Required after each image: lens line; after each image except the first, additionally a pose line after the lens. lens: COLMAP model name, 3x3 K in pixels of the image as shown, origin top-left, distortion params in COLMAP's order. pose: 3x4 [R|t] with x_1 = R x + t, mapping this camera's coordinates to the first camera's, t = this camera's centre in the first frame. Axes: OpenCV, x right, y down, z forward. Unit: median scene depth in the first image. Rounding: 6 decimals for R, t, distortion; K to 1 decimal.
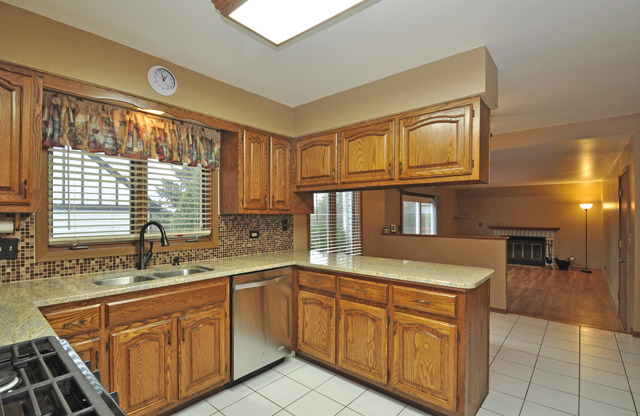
lens RADIAL K [[307.5, 0, 306.0], [0, 307.5, 214.5], [0, 0, 1]] dist [-0.006441, -0.004003]
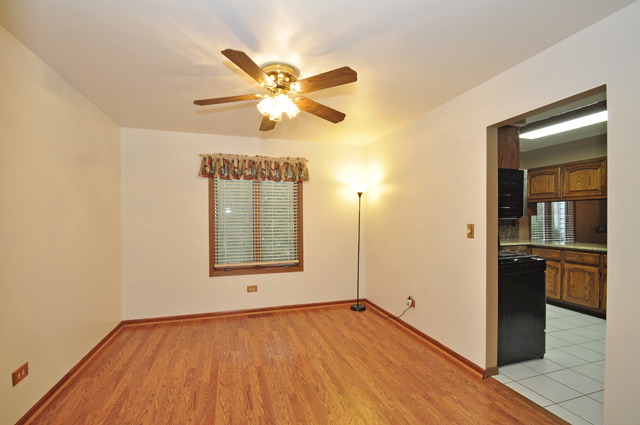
lens RADIAL K [[283.0, 0, 315.2], [0, 283.0, 221.3], [0, 0, 1]] dist [-0.009894, -0.001371]
pose [[0.857291, 0.001823, -0.514829, -0.243486], [0.007138, 0.999856, 0.015426, -0.004669], [0.514783, -0.016899, 0.857154, -0.955010]]
